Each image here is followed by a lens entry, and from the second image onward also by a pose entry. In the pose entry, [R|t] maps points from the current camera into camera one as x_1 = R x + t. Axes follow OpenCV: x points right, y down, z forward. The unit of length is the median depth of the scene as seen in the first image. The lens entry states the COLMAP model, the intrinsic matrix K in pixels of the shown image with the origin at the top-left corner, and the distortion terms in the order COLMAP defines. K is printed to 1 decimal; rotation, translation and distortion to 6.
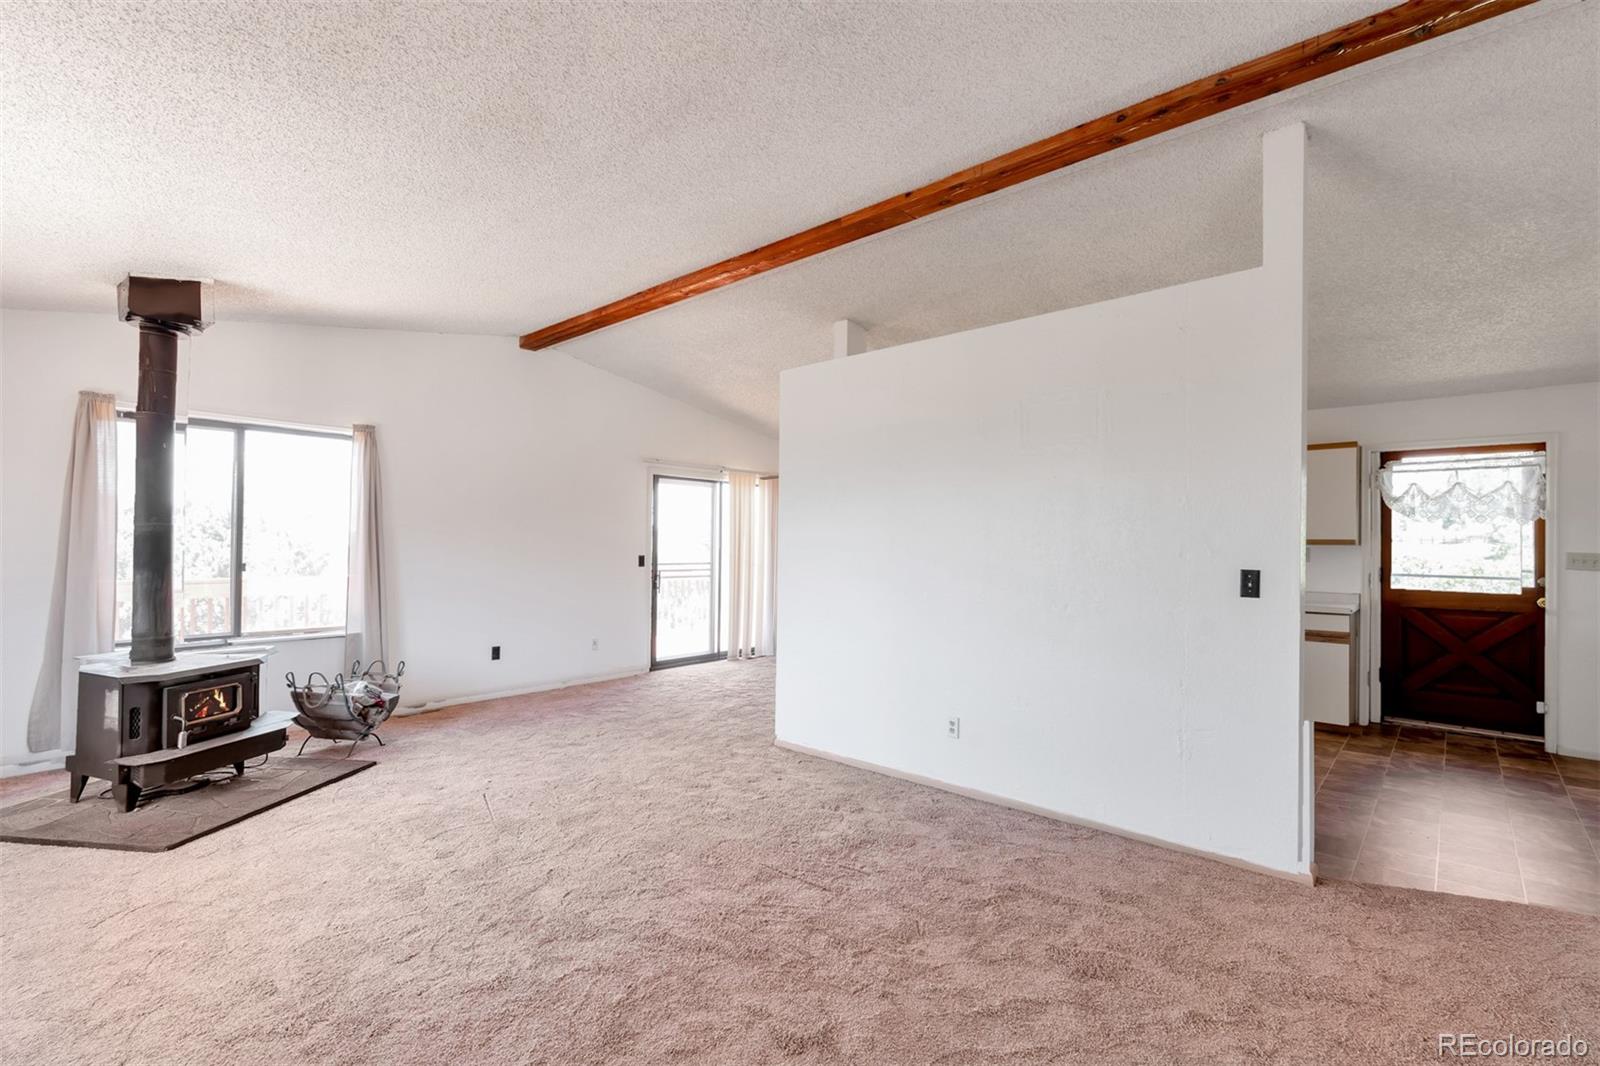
lens RADIAL K [[729.0, 0, 805.4], [0, 729.0, 536.6], [0, 0, 1]] dist [0.004740, -0.001262]
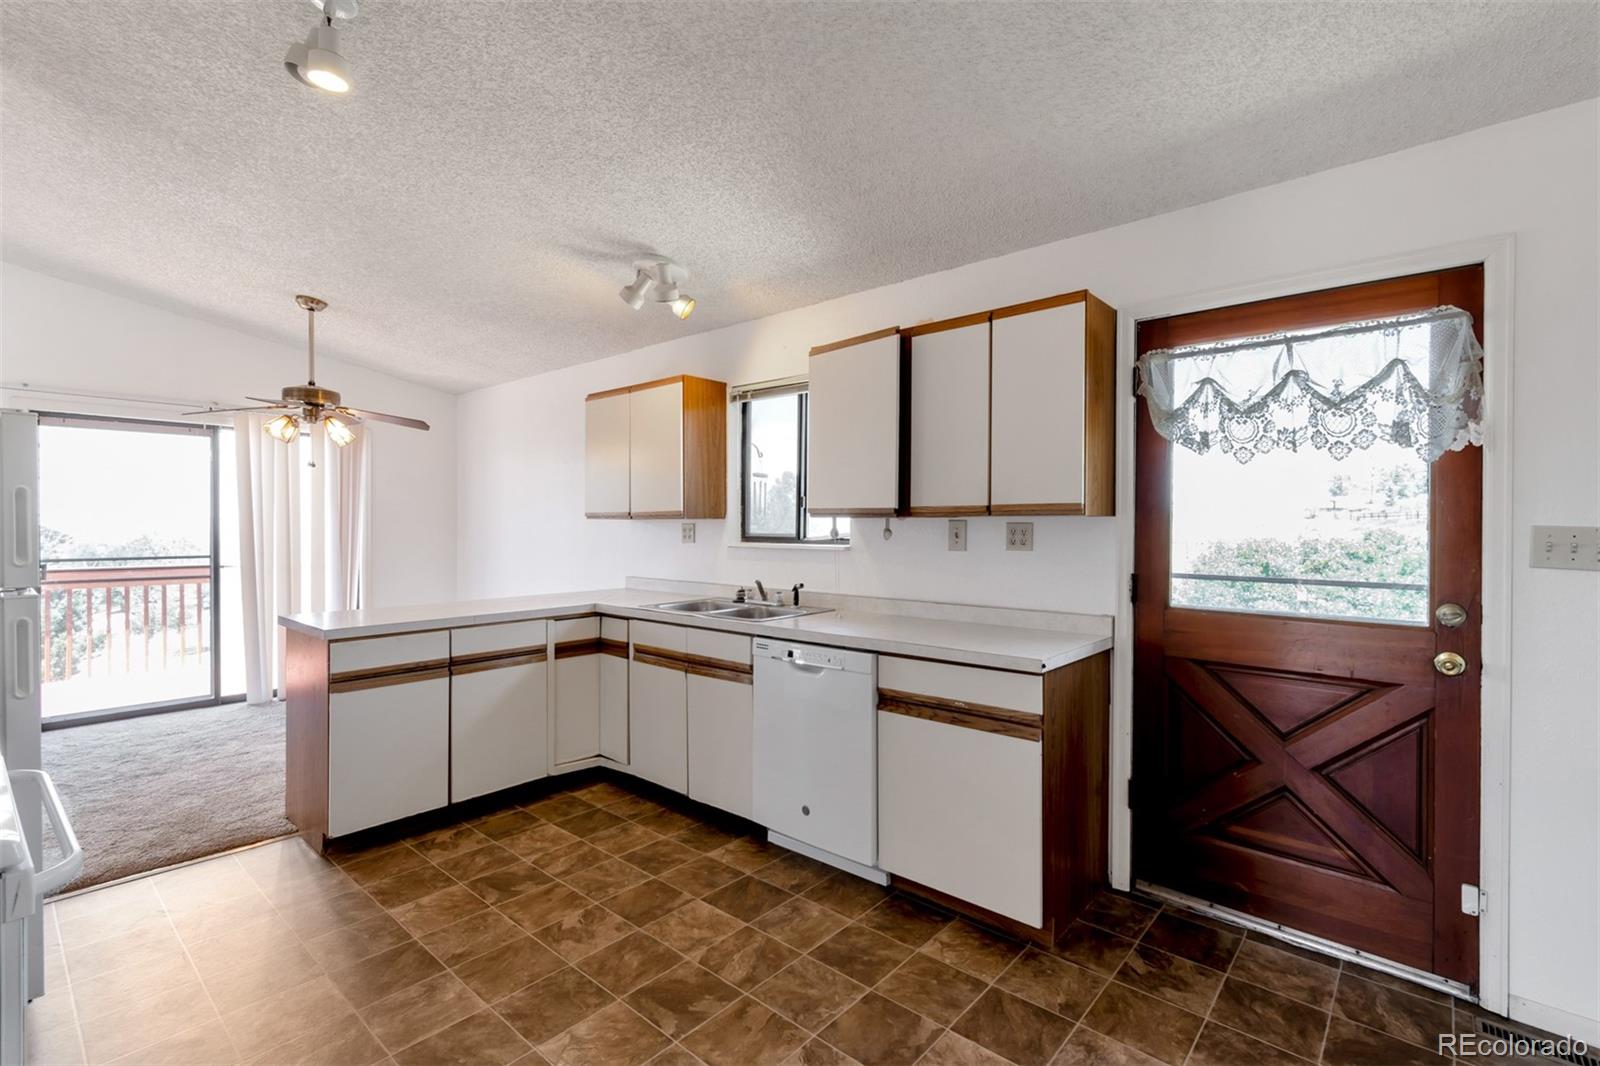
lens RADIAL K [[729.0, 0, 794.4], [0, 729.0, 529.0], [0, 0, 1]] dist [0.004740, -0.001262]
pose [[0.999909, -0.007376, -0.011263, 0.592233], [0.007477, 0.999931, 0.009005, 0.015824], [0.011195, -0.009089, 0.999896, 0.549853]]
